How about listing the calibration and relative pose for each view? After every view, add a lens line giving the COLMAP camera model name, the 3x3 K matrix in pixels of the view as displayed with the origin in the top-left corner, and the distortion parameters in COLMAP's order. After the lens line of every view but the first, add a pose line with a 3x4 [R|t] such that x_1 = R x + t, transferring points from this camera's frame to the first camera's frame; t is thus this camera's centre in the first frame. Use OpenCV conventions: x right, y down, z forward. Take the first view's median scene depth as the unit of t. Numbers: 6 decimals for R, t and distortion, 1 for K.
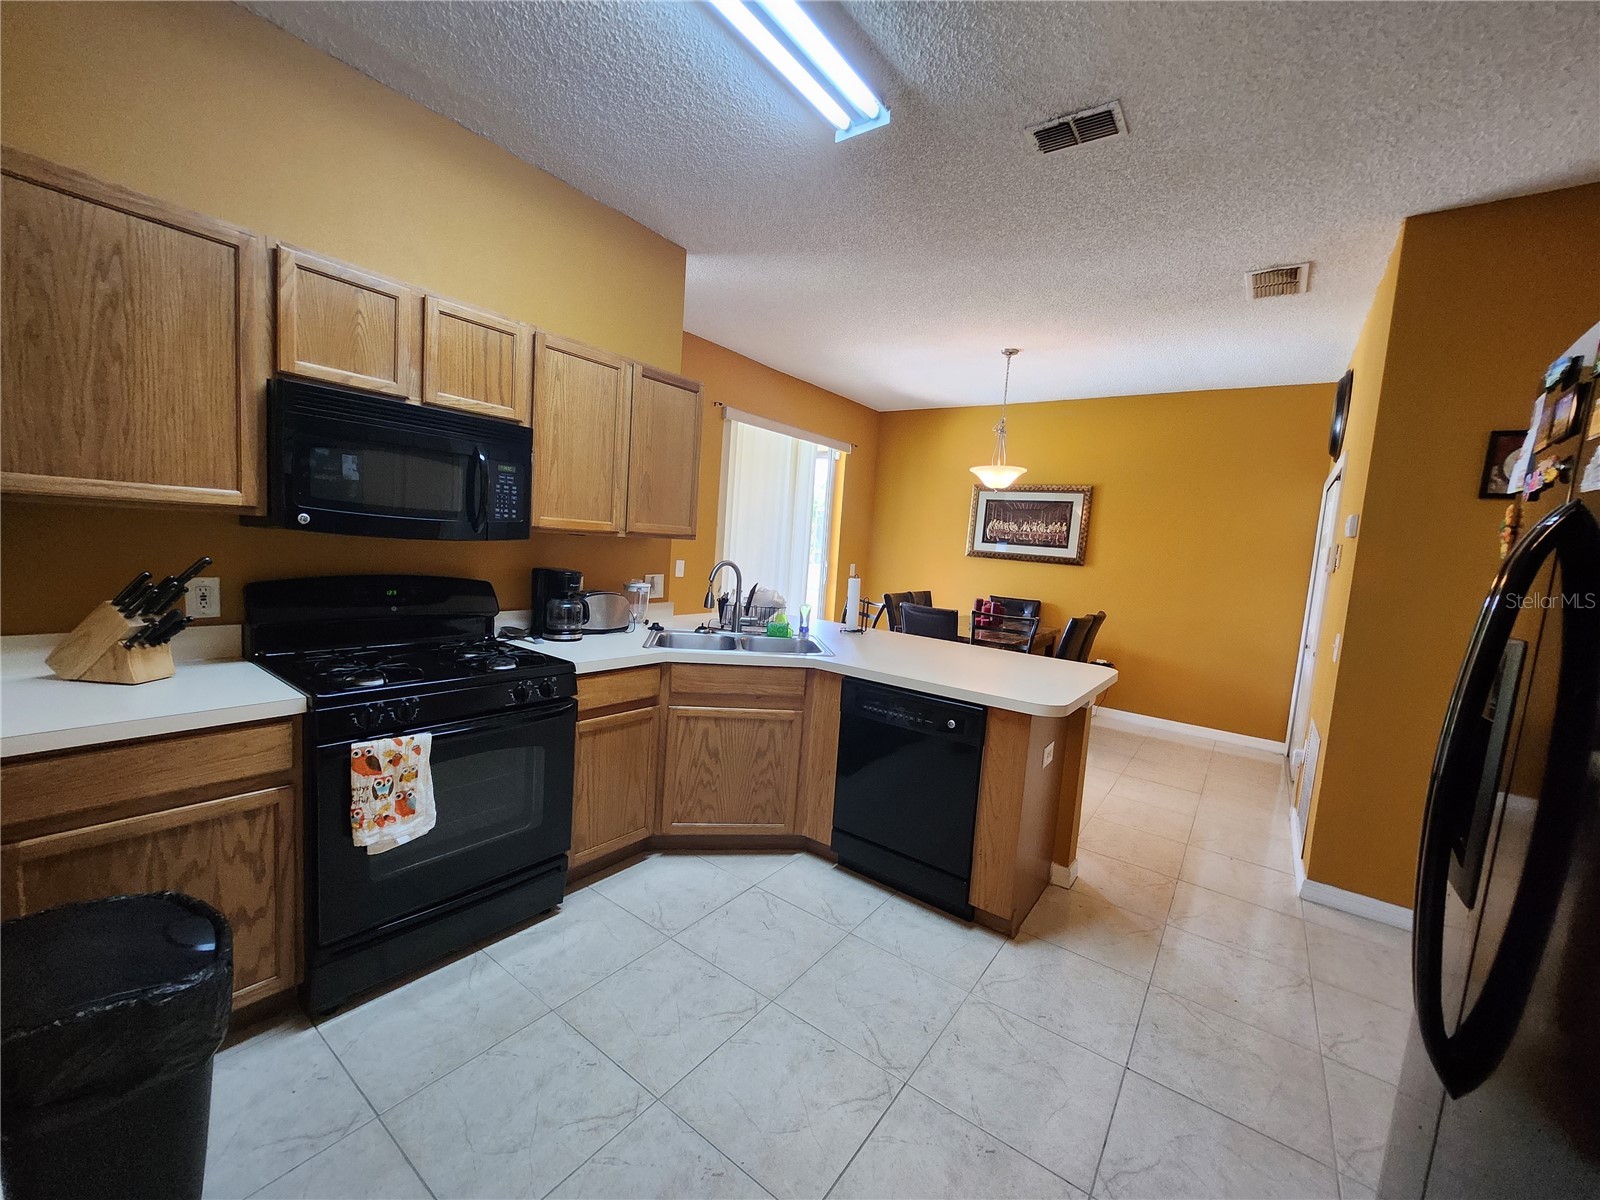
lens RADIAL K [[627.6, 0, 803.6], [0, 627.6, 603.5], [0, 0, 1]] dist [-0.004689, 0.003532]
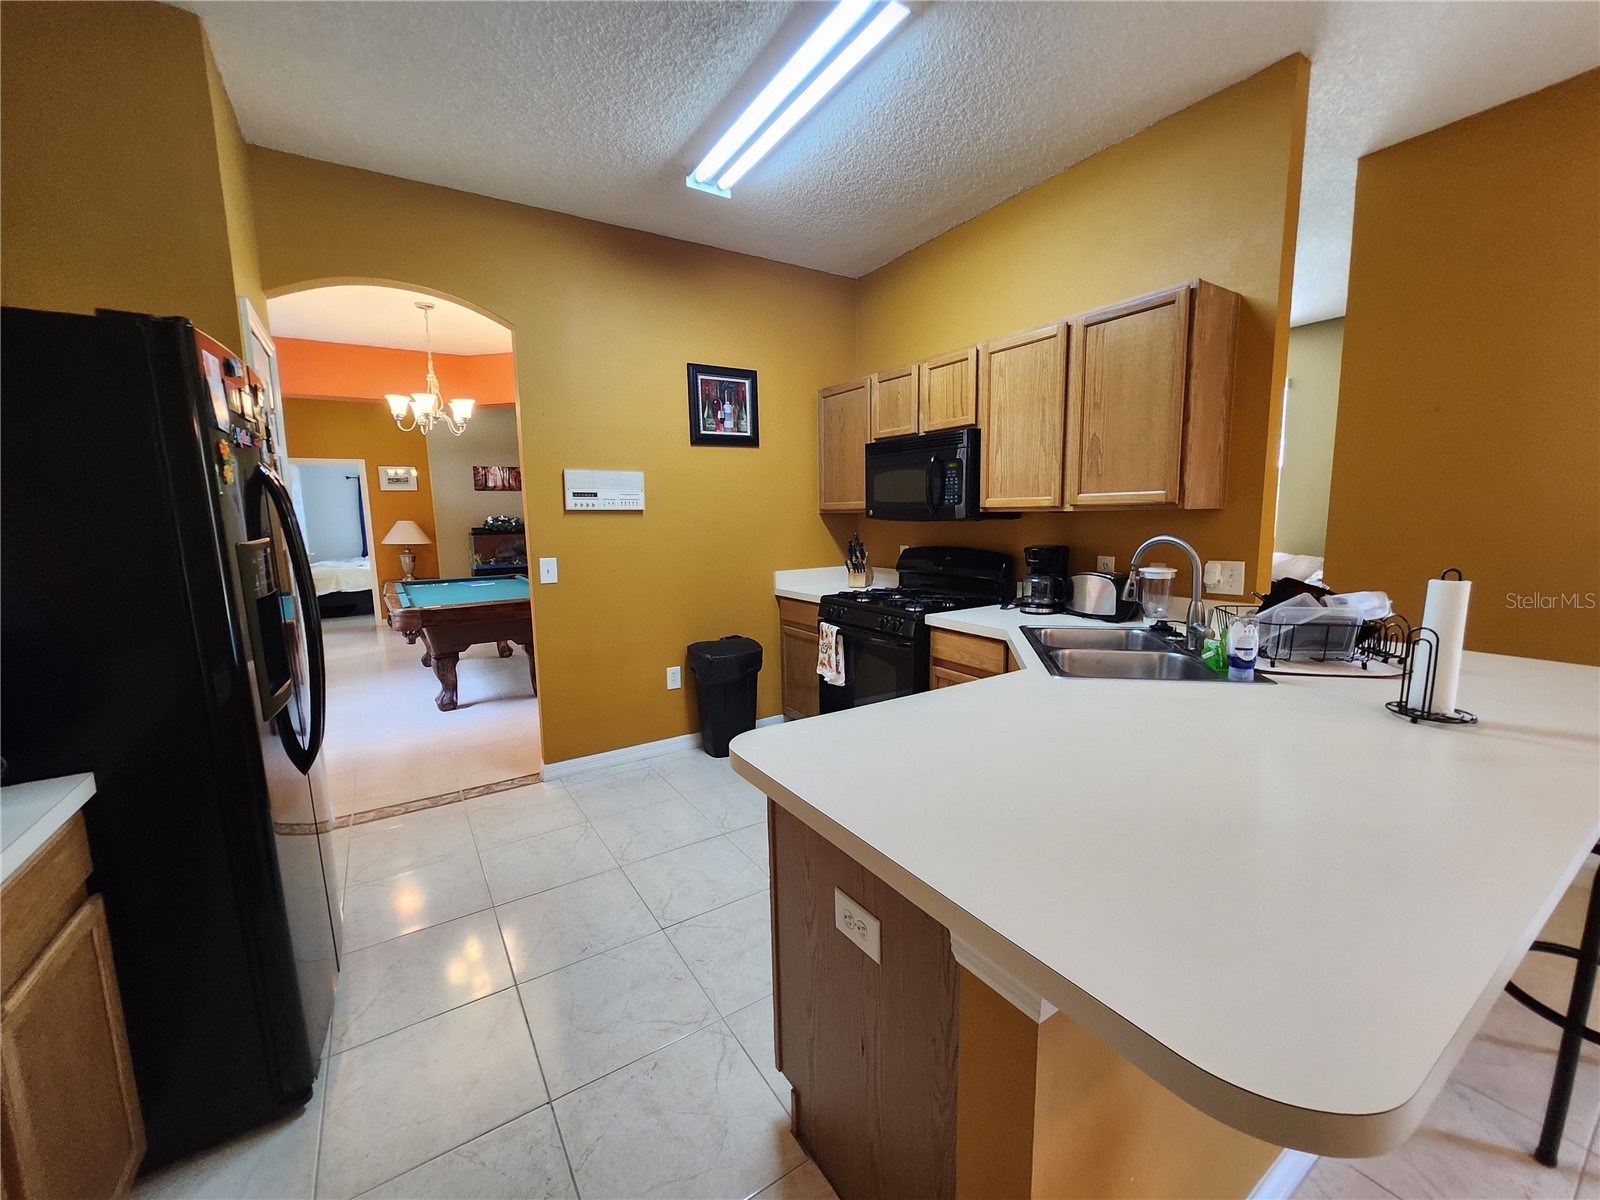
lens RADIAL K [[636.0, 0, 781.2], [0, 636.0, 600.1], [0, 0, 1]] dist [-0.005840, 0.000537]
pose [[-0.369274, 0.062751, -0.927200, 0.939973], [-0.107156, 0.988188, 0.109555, -0.043886], [0.923122, 0.139811, -0.358188, 1.222328]]
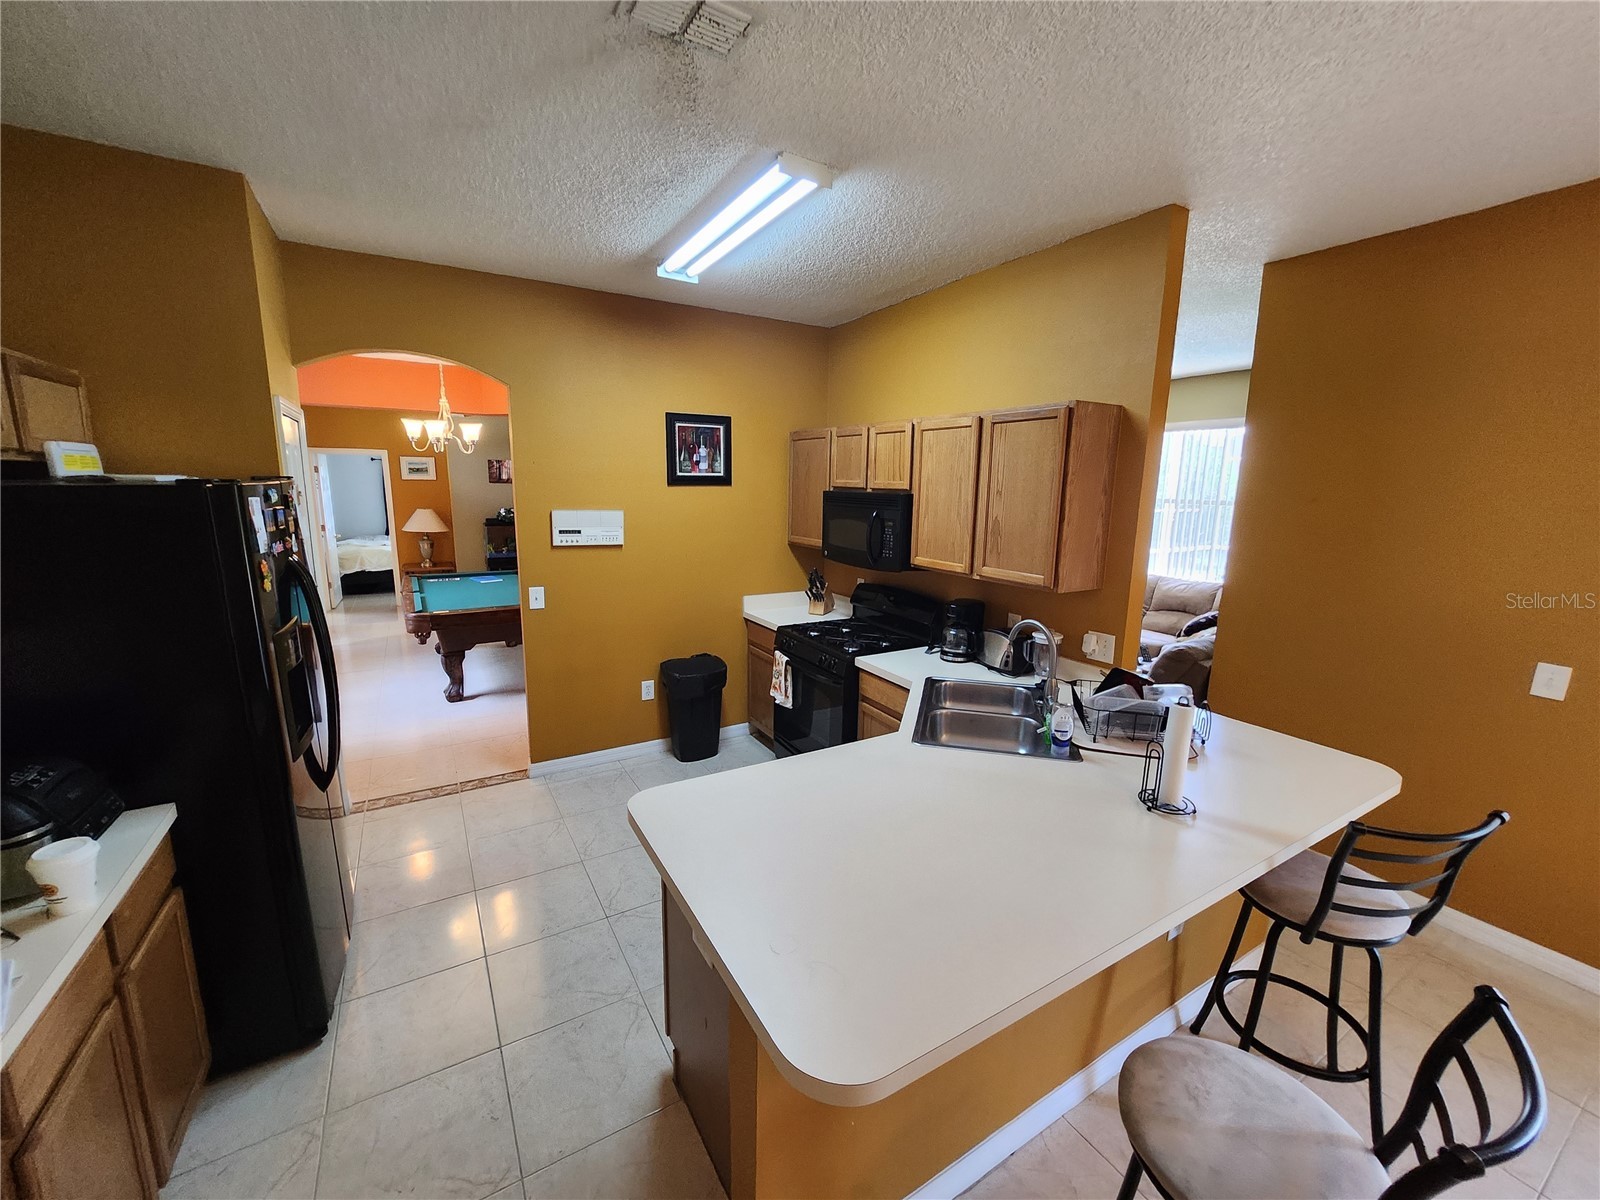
lens RADIAL K [[638.0, 0, 779.8], [0, 638.0, 602.7], [0, 0, 1]] dist [-0.002535, -0.000440]
pose [[-0.403625, 0.092413, -0.910245, 1.052707], [-0.142103, 0.976481, 0.162149, -0.248527], [0.903822, 0.194796, -0.381000, 1.420620]]
